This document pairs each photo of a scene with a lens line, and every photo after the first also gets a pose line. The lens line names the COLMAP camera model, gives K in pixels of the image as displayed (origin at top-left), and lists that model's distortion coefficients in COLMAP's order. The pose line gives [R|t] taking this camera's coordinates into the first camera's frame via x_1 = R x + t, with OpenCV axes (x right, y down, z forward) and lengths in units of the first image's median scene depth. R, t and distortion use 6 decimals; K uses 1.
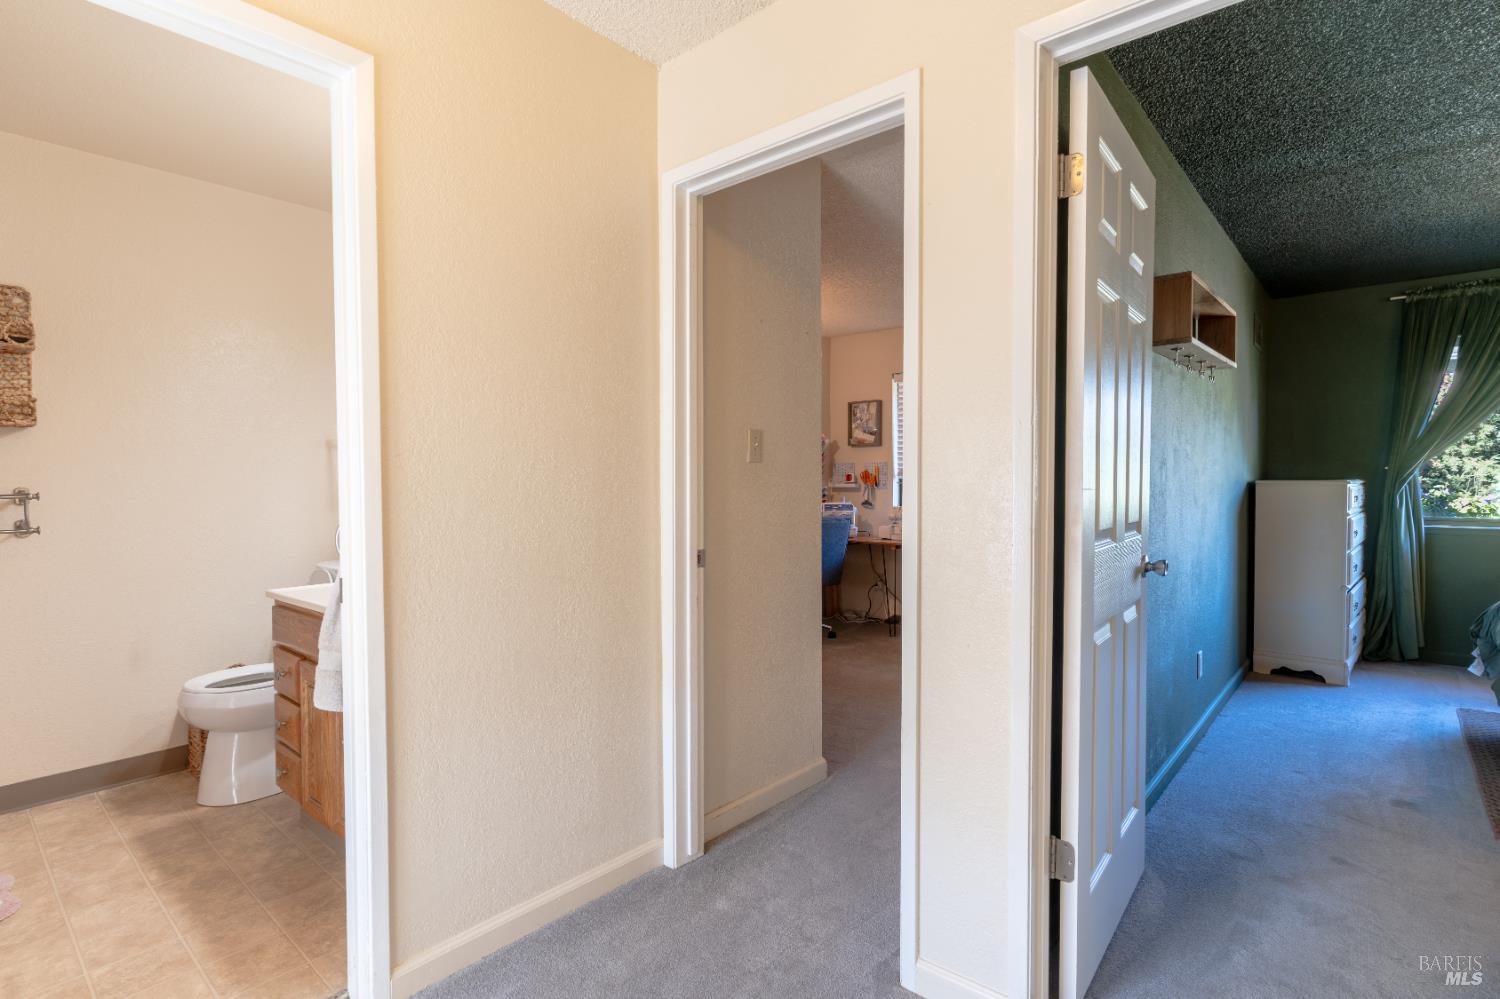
lens RADIAL K [[705.7, 0, 750.2], [0, 705.7, 497.6], [0, 0, 1]] dist [0.000385, -0.000033]
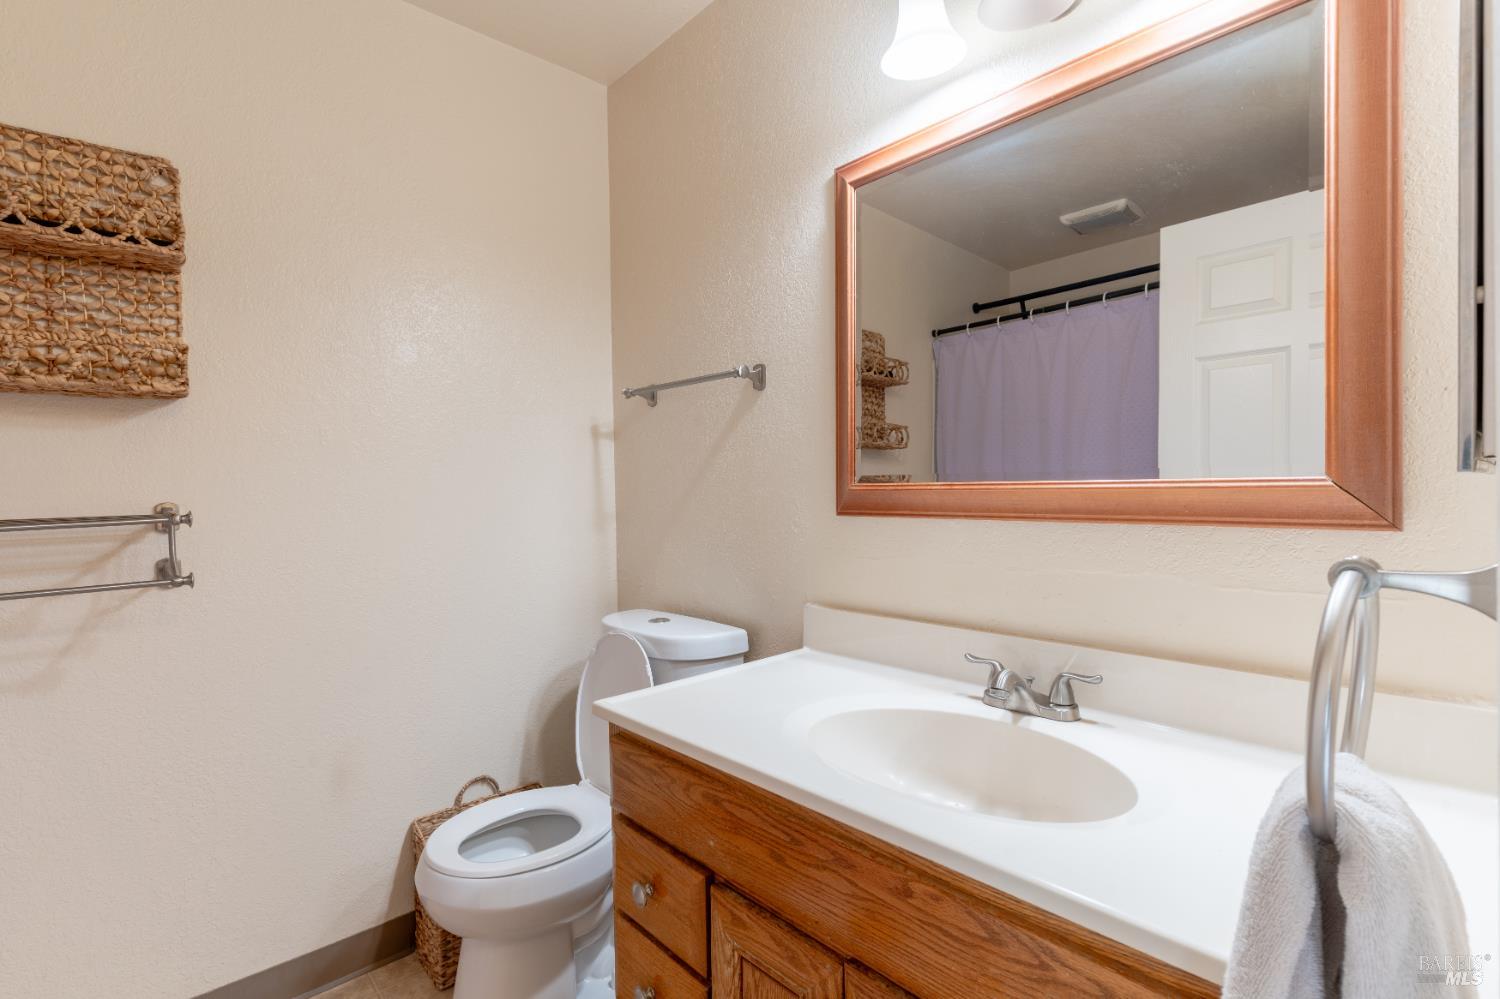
lens RADIAL K [[675.0, 0, 750.0], [0, 675.0, 499.5], [0, 0, 1]] dist [0.000908, 0.000358]
pose [[0.992995, -0.006088, -0.118000, -0.492519], [0.005861, 0.999980, -0.002275, -0.012936], [0.118011, 0.001567, 0.993011, 0.507663]]
